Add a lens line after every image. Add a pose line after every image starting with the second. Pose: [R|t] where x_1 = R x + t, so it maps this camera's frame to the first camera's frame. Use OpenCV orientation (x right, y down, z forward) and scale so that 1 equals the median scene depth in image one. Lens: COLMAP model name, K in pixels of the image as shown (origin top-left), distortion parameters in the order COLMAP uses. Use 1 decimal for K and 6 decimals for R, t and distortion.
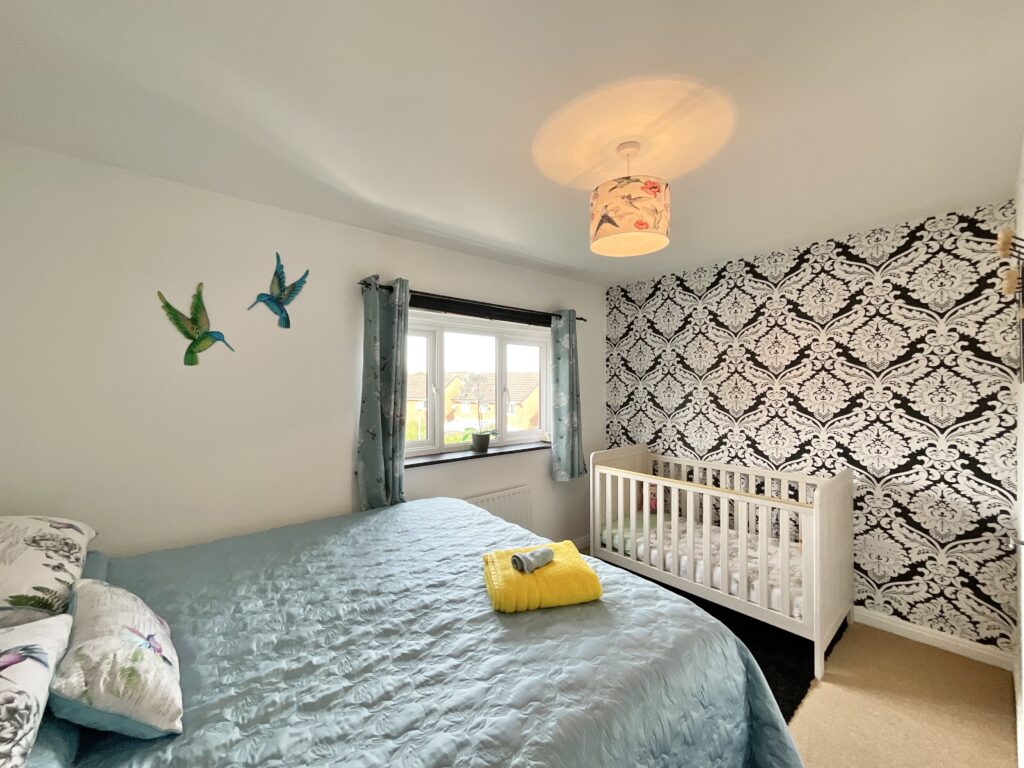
lens RADIAL K [[417.4, 0, 513.3], [0, 417.4, 381.2], [0, 0, 1]] dist [0.000609, -0.001150]
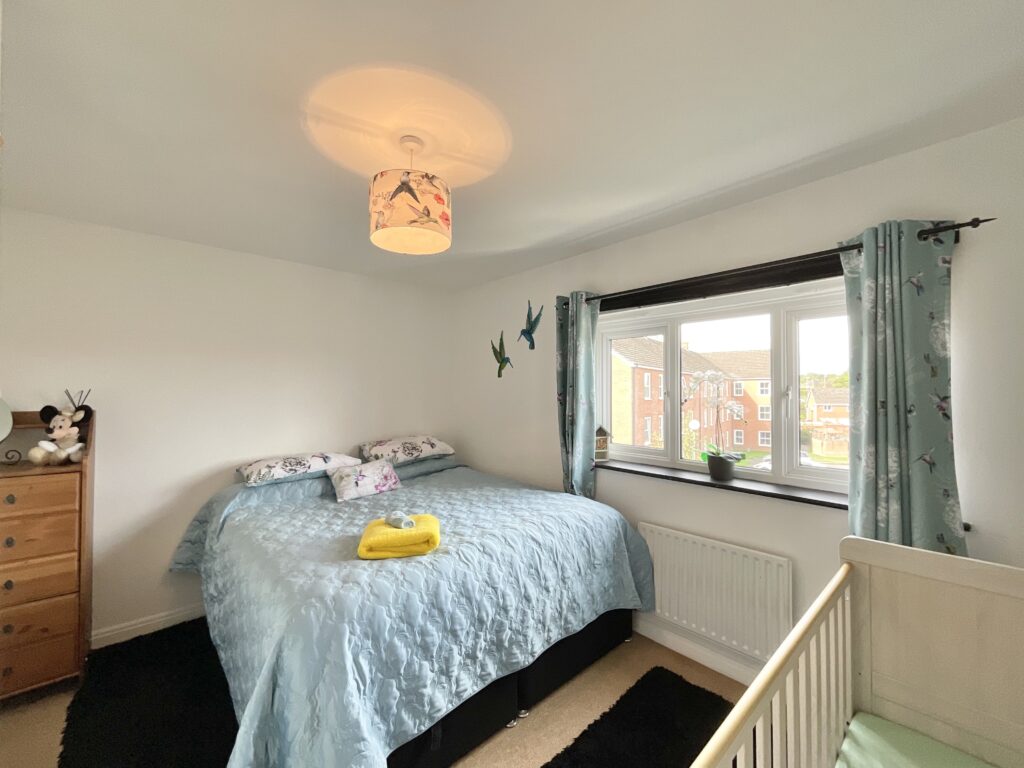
lens RADIAL K [[417.4, 0, 513.4], [0, 417.4, 386.5], [0, 0, 1]] dist [0.000609, -0.001150]
pose [[0.018225, -0.005941, -0.999816, 0.922318], [0.010072, 0.999933, -0.005758, 0.010910], [0.999783, -0.009965, 0.018283, 0.905561]]
